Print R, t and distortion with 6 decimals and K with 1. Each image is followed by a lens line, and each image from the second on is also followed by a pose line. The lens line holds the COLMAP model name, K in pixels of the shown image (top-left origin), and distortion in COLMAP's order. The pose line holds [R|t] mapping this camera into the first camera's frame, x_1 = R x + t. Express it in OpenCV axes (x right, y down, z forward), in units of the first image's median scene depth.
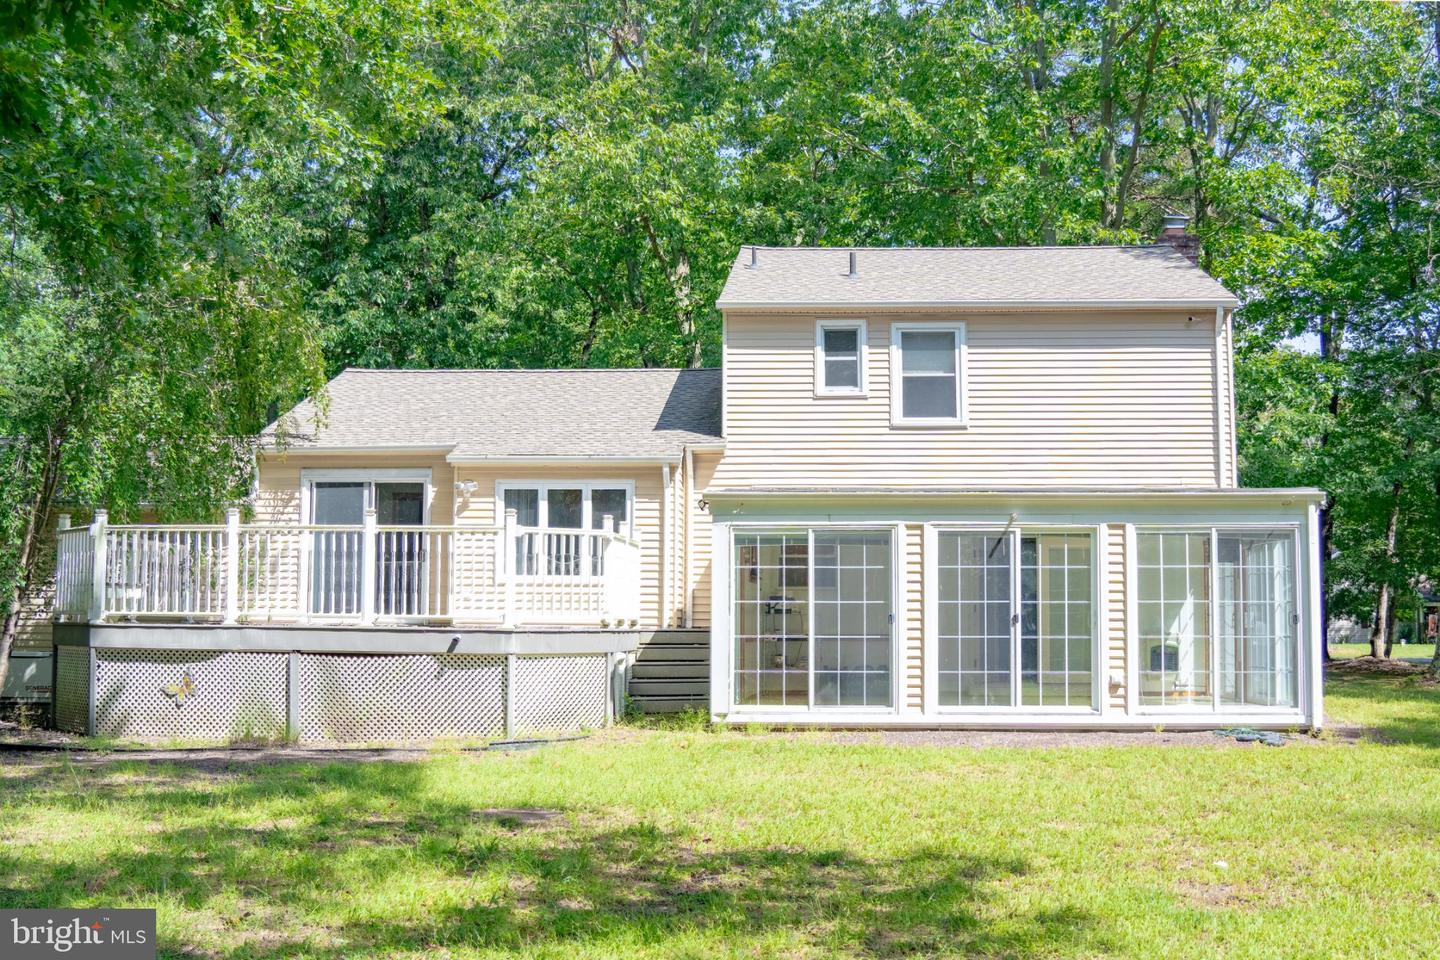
lens RADIAL K [[1571.6, 0, 719.2], [0, 1571.6, 478.9], [0, 0, 1]] dist [-0.077966, 0.000000]
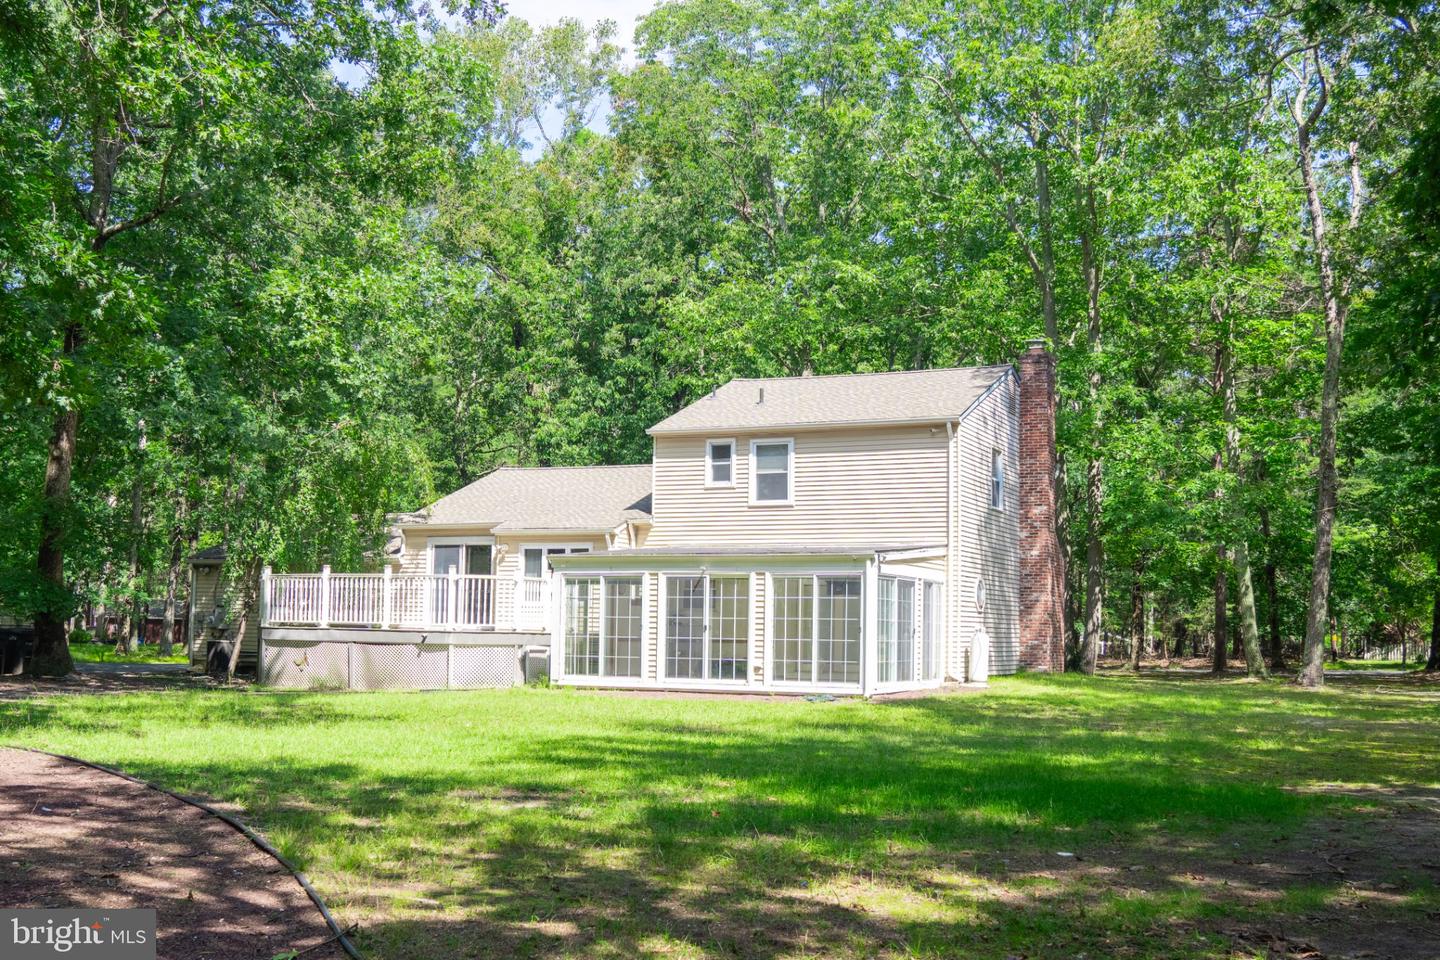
lens RADIAL K [[1571.6, 0, 720.9], [0, 1571.6, 482.4], [0, 0, 1]] dist [-0.077966, 0.000000]
pose [[0.929427, -0.024514, -0.368190, 0.660440], [0.020061, 0.999672, -0.015917, -0.032973], [0.368460, 0.007407, 0.929614, -0.462118]]
